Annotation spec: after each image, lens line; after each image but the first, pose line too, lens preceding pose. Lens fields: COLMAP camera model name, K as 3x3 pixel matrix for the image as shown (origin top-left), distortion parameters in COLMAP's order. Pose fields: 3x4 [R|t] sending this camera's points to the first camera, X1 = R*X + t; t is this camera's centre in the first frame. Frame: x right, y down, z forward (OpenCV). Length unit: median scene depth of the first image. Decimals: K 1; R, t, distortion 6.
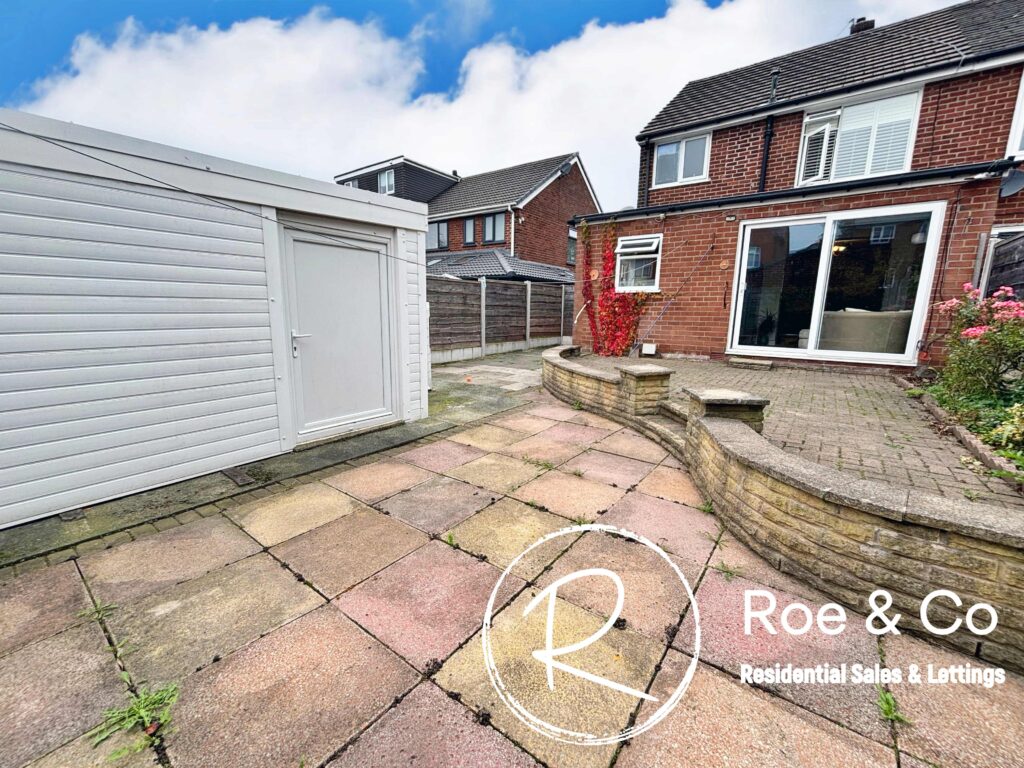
lens RADIAL K [[417.7, 0, 508.6], [0, 417.7, 386.2], [0, 0, 1]] dist [-0.000761, -0.000486]
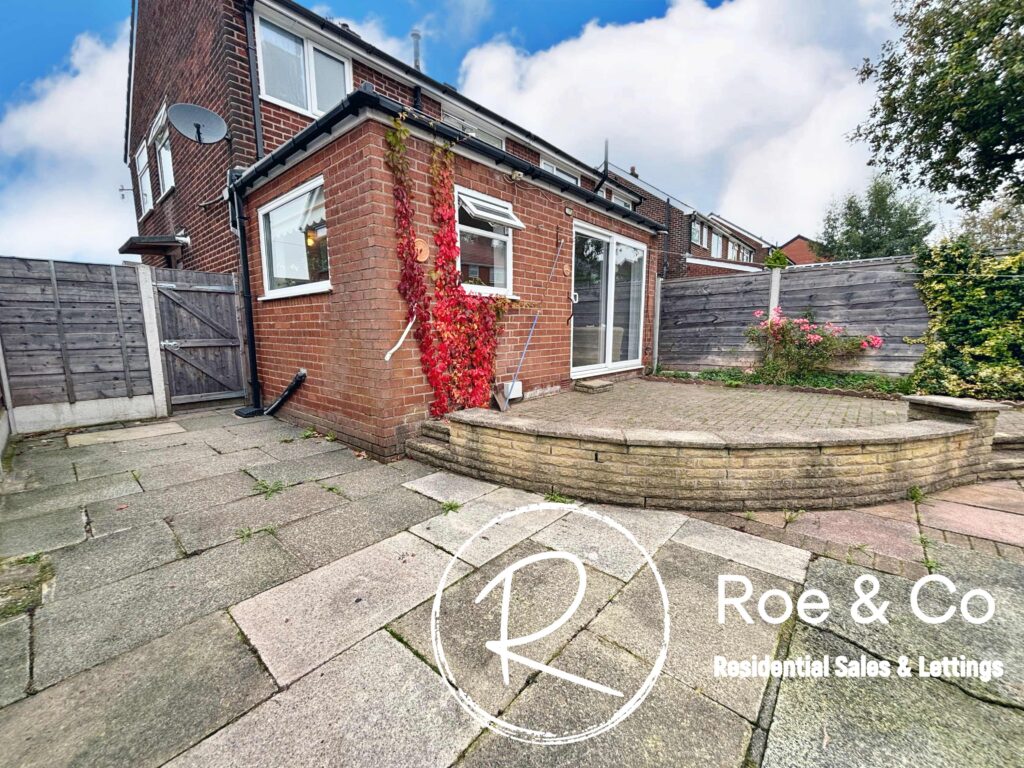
lens RADIAL K [[417.7, 0, 504.9], [0, 417.7, 391.2], [0, 0, 1]] dist [-0.000761, -0.000486]
pose [[0.091069, -0.163994, 0.982249, -0.280737], [0.181038, 0.972638, 0.145604, -0.184688], [-0.979251, 0.164564, 0.118266, 0.963111]]
